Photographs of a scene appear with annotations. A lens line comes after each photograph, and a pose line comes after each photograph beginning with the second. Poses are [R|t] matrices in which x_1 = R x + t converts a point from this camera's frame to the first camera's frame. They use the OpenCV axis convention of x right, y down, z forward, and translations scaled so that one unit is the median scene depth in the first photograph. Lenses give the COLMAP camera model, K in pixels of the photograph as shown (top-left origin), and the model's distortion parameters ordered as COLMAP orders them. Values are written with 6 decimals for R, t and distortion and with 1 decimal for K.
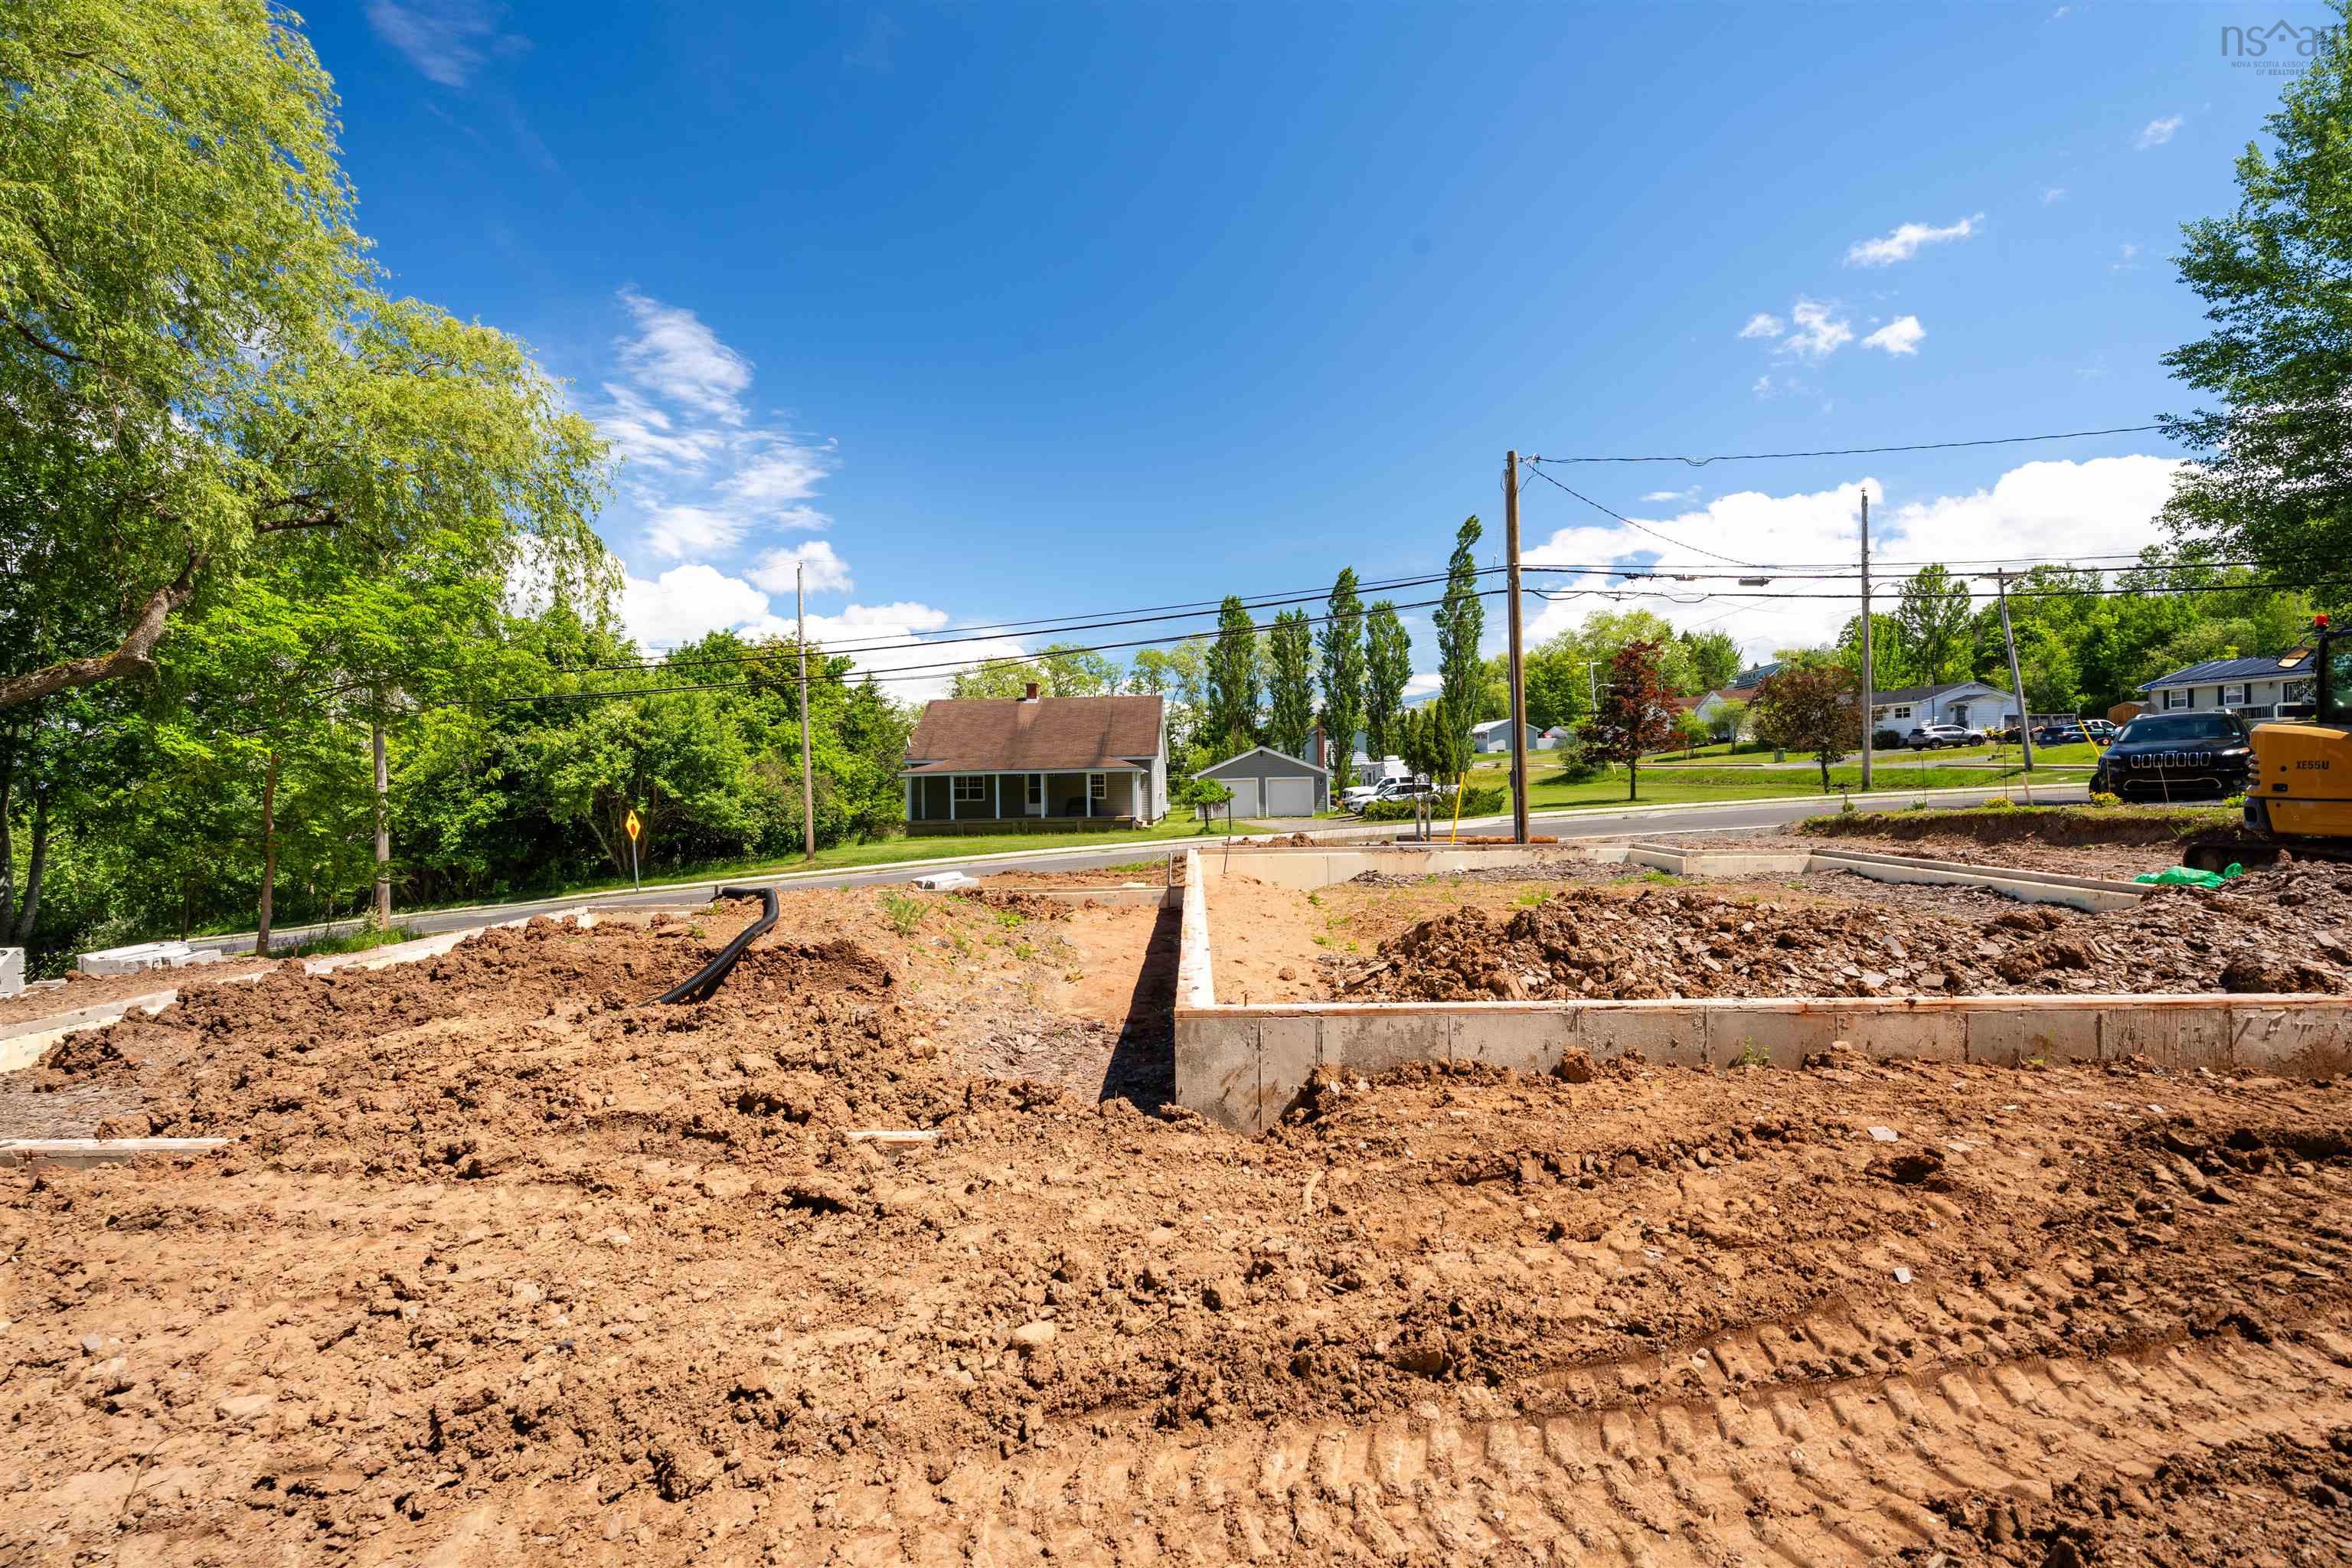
lens RADIAL K [[1022.8, 0, 1170.2], [0, 1022.8, 804.9], [0, 0, 1]] dist [-0.002438, -0.000567]
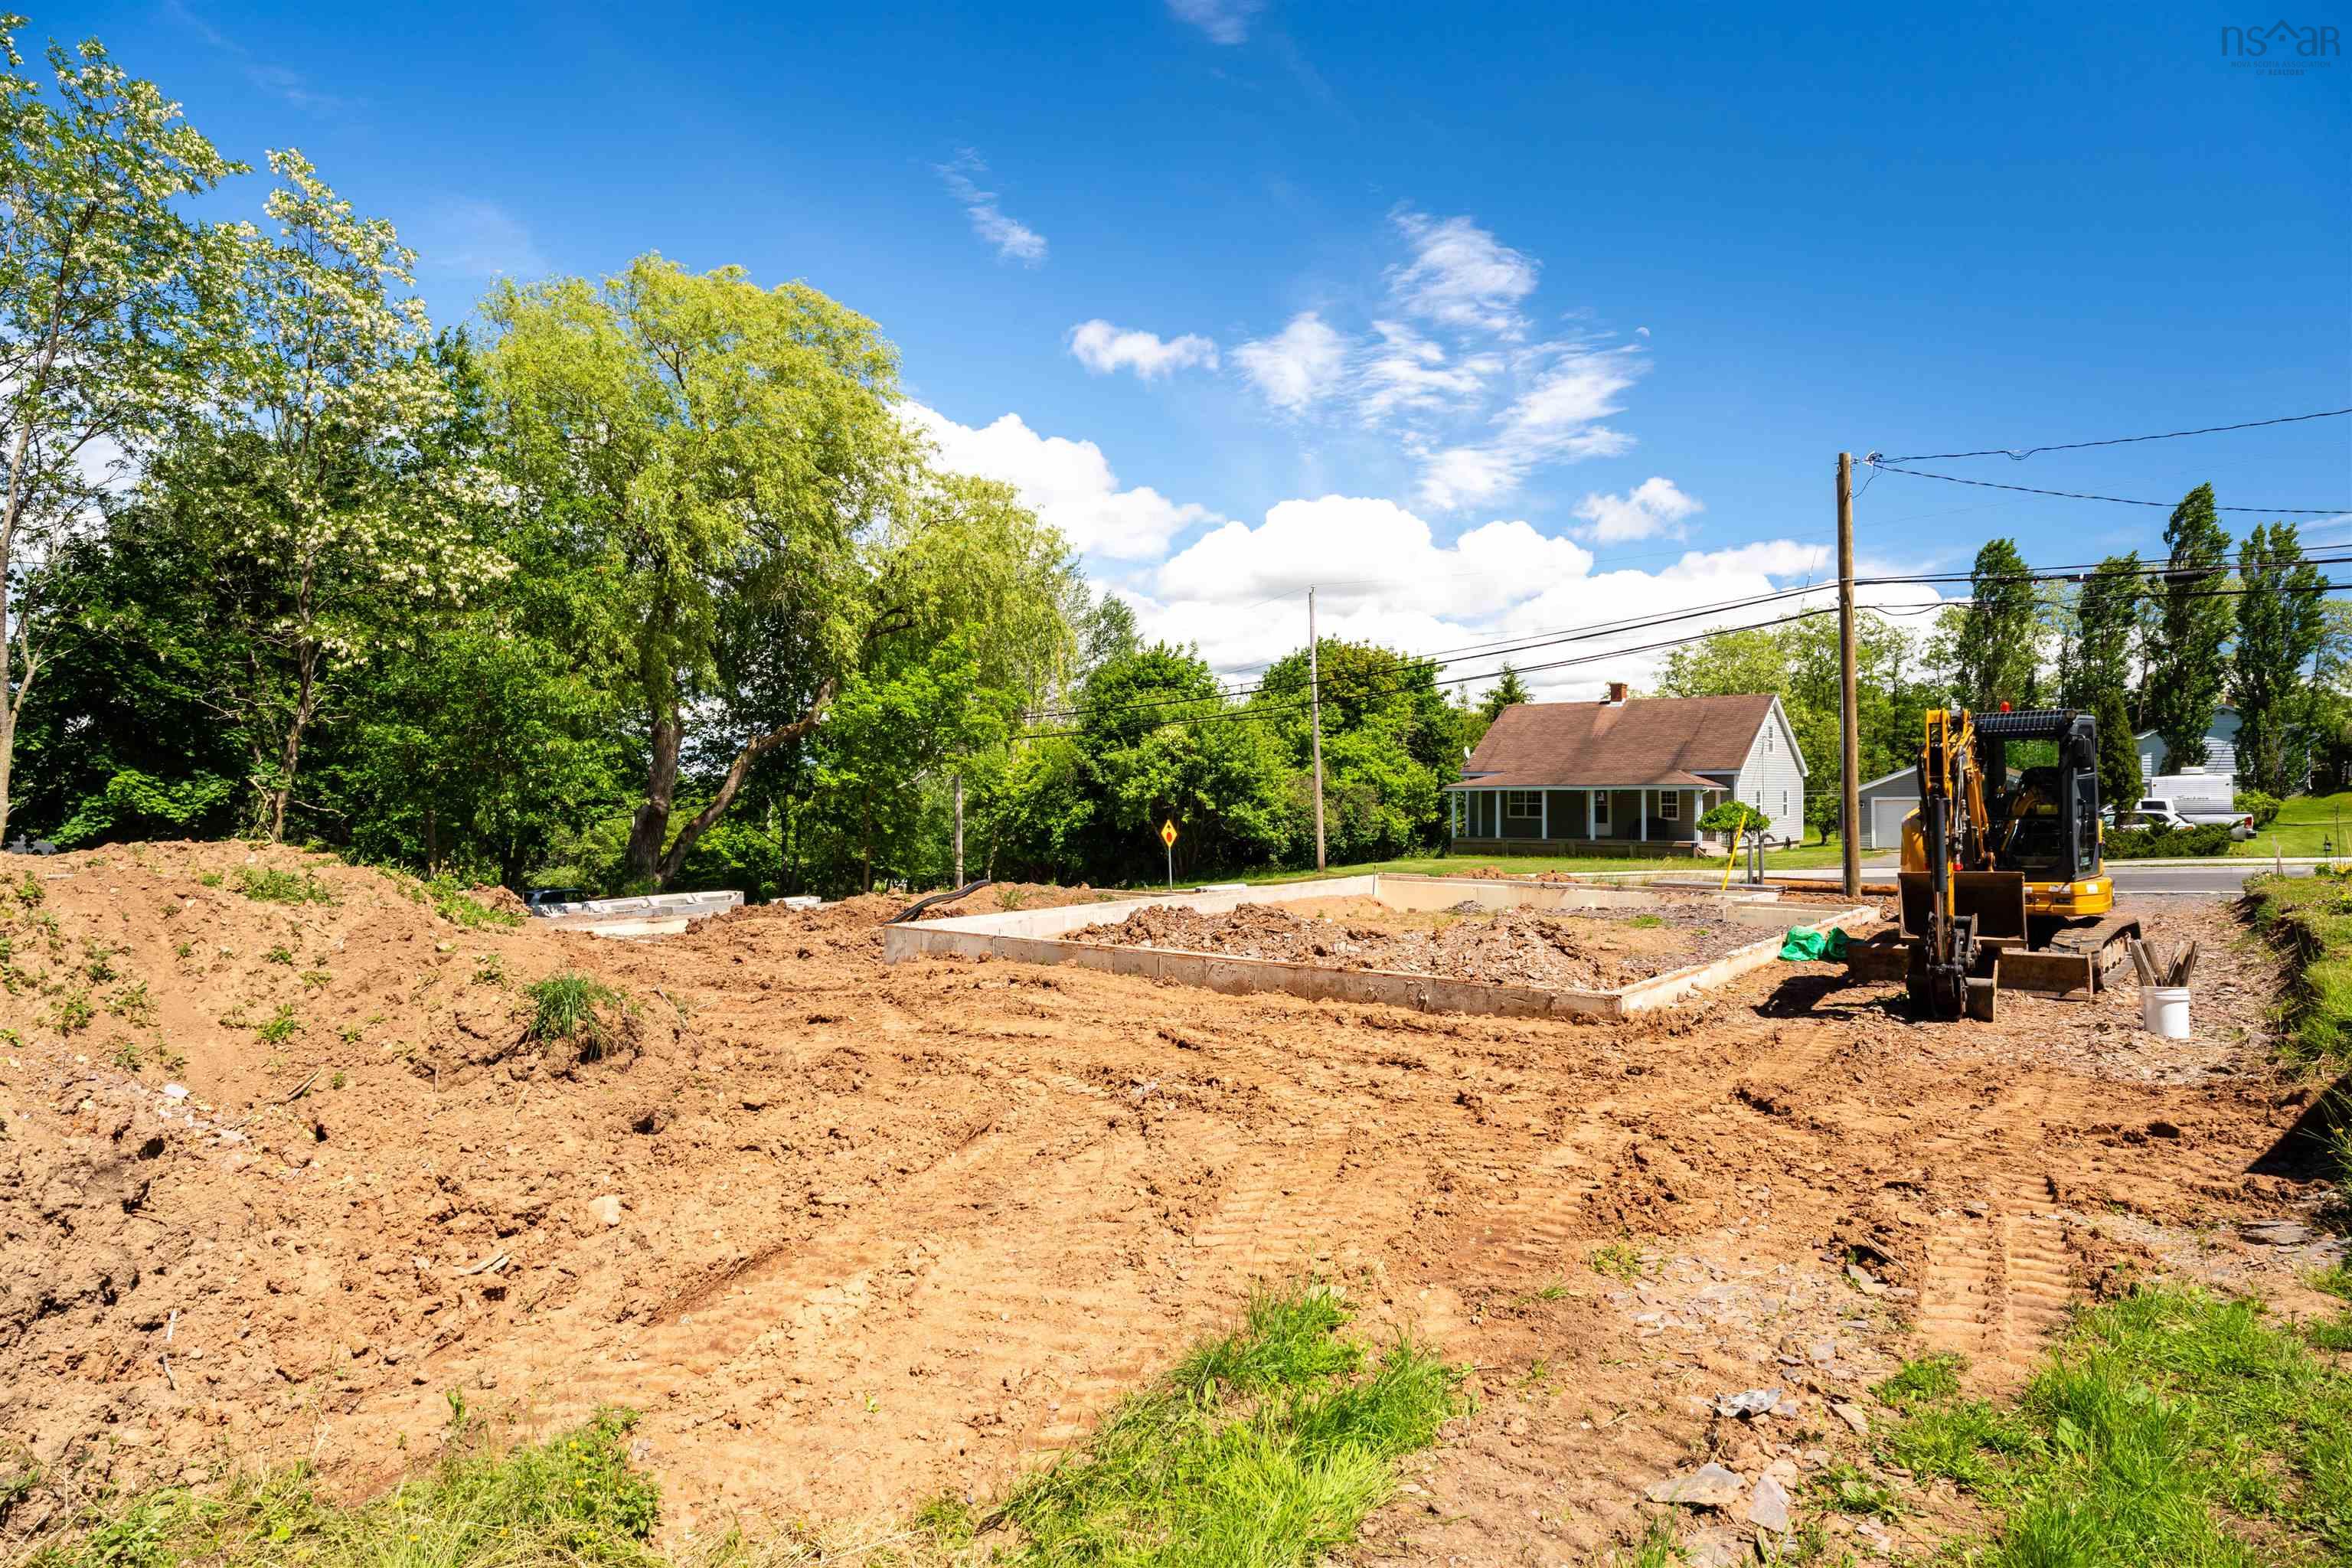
lens RADIAL K [[1345.9, 0, 1181.0], [0, 1345.9, 787.4], [0, 0, 1]] dist [-0.024622, -0.000200]
pose [[0.797455, 0.015012, -0.603192, 0.311165], [-0.025270, 0.999644, -0.008530, -0.014706], [0.602849, 0.022045, 0.797550, -0.150627]]
